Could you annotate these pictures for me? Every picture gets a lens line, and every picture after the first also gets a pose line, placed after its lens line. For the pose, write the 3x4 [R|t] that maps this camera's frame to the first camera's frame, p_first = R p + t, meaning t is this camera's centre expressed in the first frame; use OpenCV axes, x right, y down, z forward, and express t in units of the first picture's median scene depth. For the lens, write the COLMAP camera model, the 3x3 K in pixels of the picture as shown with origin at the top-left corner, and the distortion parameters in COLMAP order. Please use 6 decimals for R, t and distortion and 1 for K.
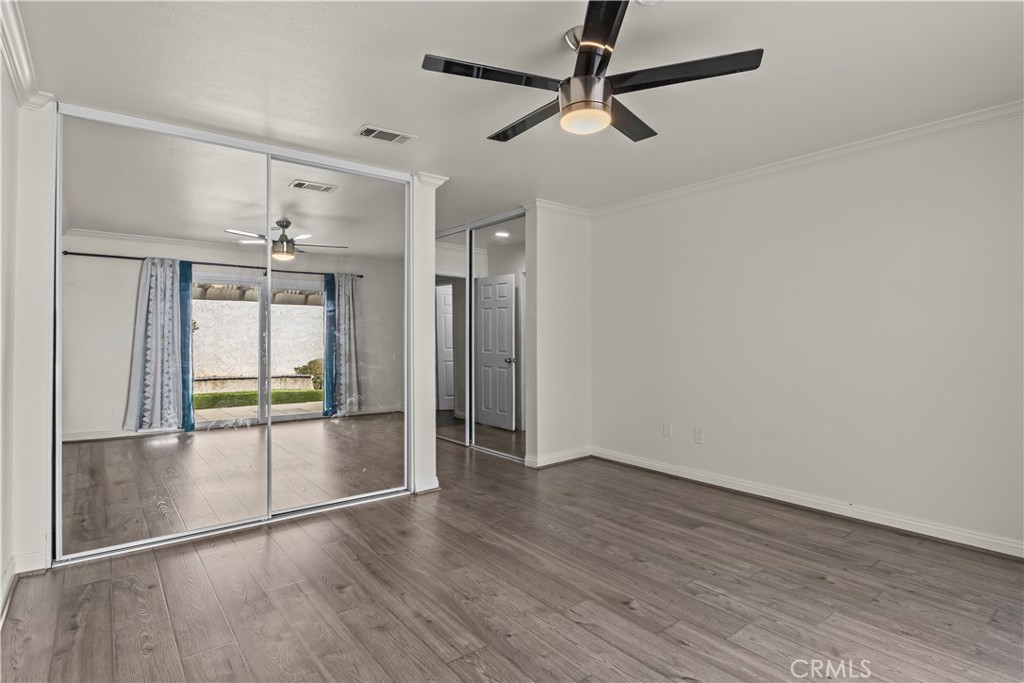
lens RADIAL K [[518.1, 0, 511.3], [0, 518.1, 335.3], [0, 0, 1]] dist [-0.010155, 0.001568]
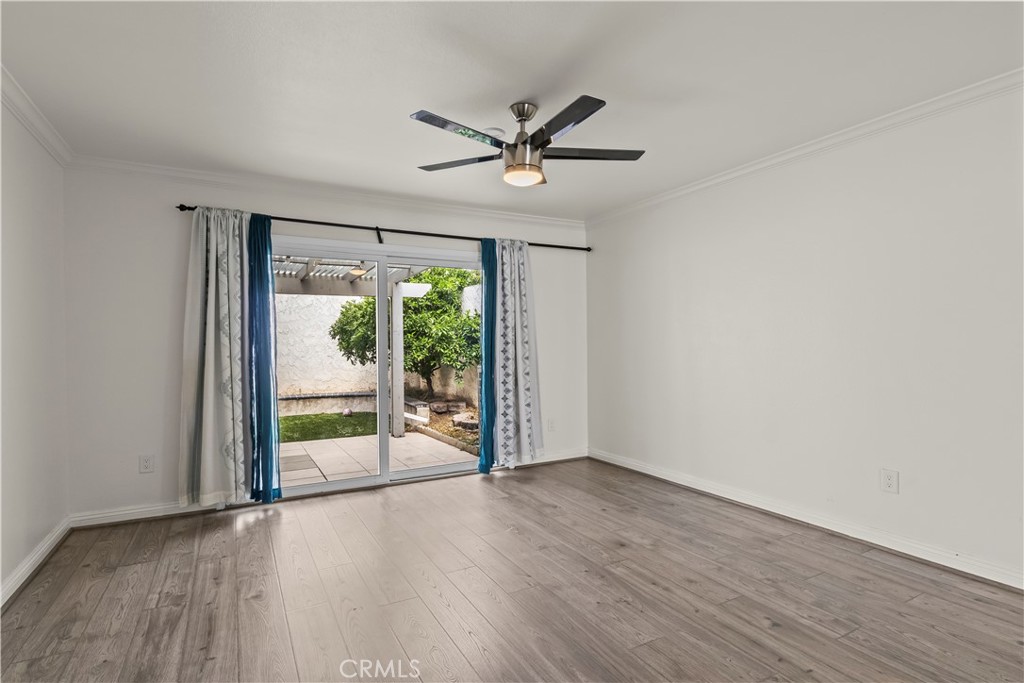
lens RADIAL K [[518.1, 0, 518.3], [0, 518.1, 344.7], [0, 0, 1]] dist [-0.010155, 0.001568]
pose [[-0.987663, 0.009622, 0.156297, -0.035541], [0.009388, 0.999953, -0.002233, 0.006088], [-0.156311, -0.000738, -0.987708, 1.845038]]
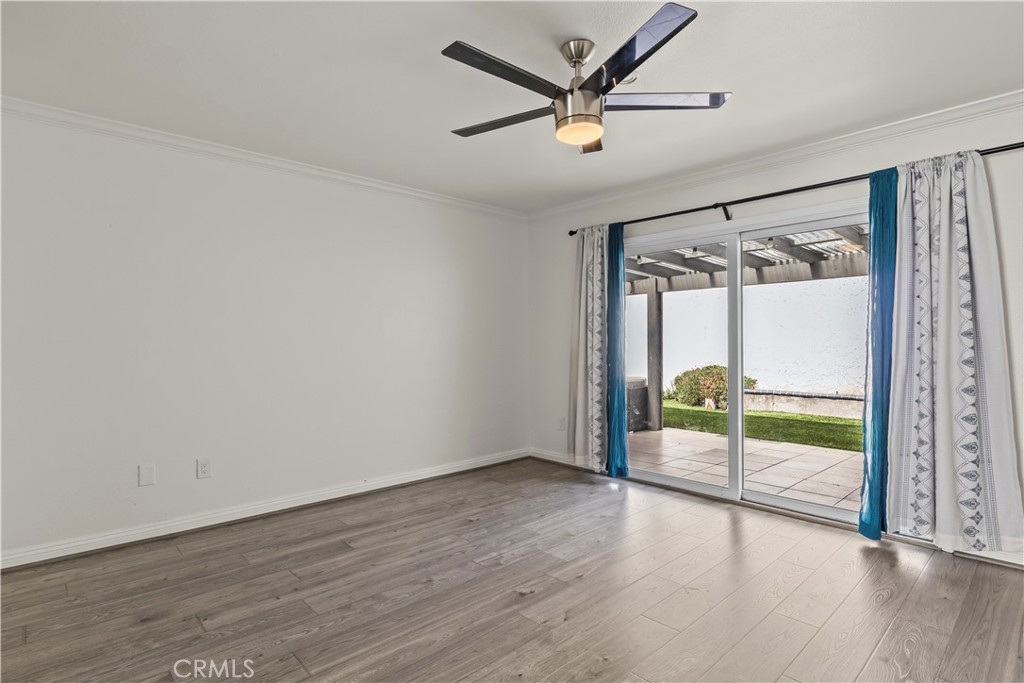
lens RADIAL K [[518.1, 0, 509.2], [0, 518.1, 345.9], [0, 0, 1]] dist [-0.010155, 0.001568]
pose [[-0.078919, -0.007698, 0.996851, -0.723414], [0.000635, 0.999970, 0.007772, 0.008705], [-0.996881, 0.001246, -0.078912, 0.988323]]
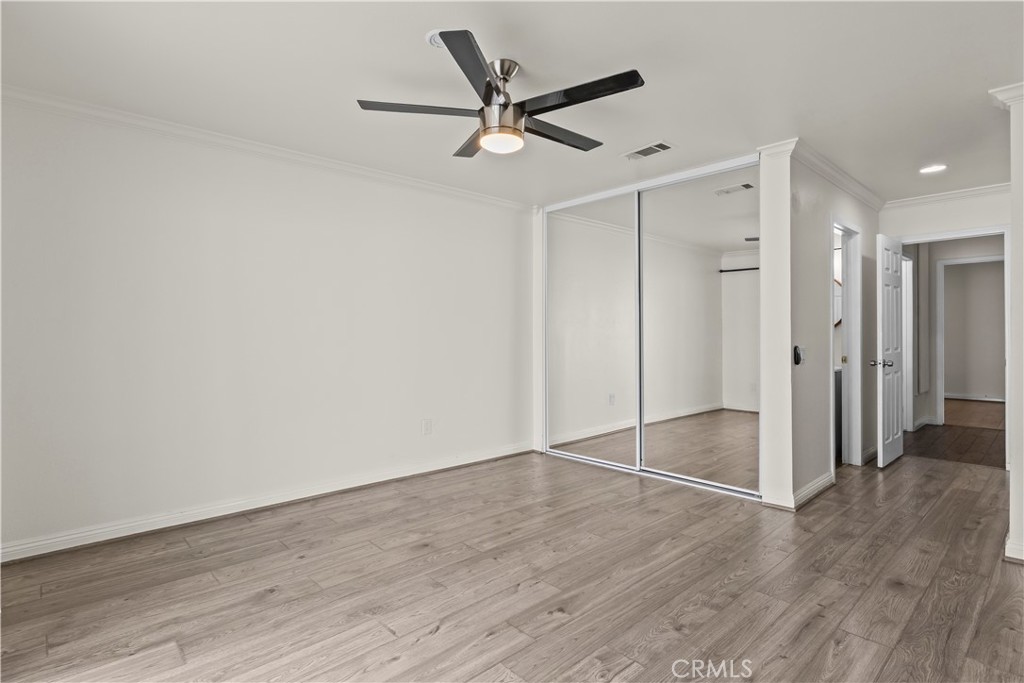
lens RADIAL K [[518.1, 0, 507.8], [0, 518.1, 335.5], [0, 0, 1]] dist [-0.010155, 0.001568]
pose [[0.075708, 0.005875, -0.997113, 1.037548], [0.007686, 0.999949, 0.006476, 0.004368], [0.997100, -0.008154, 0.075659, 0.743958]]
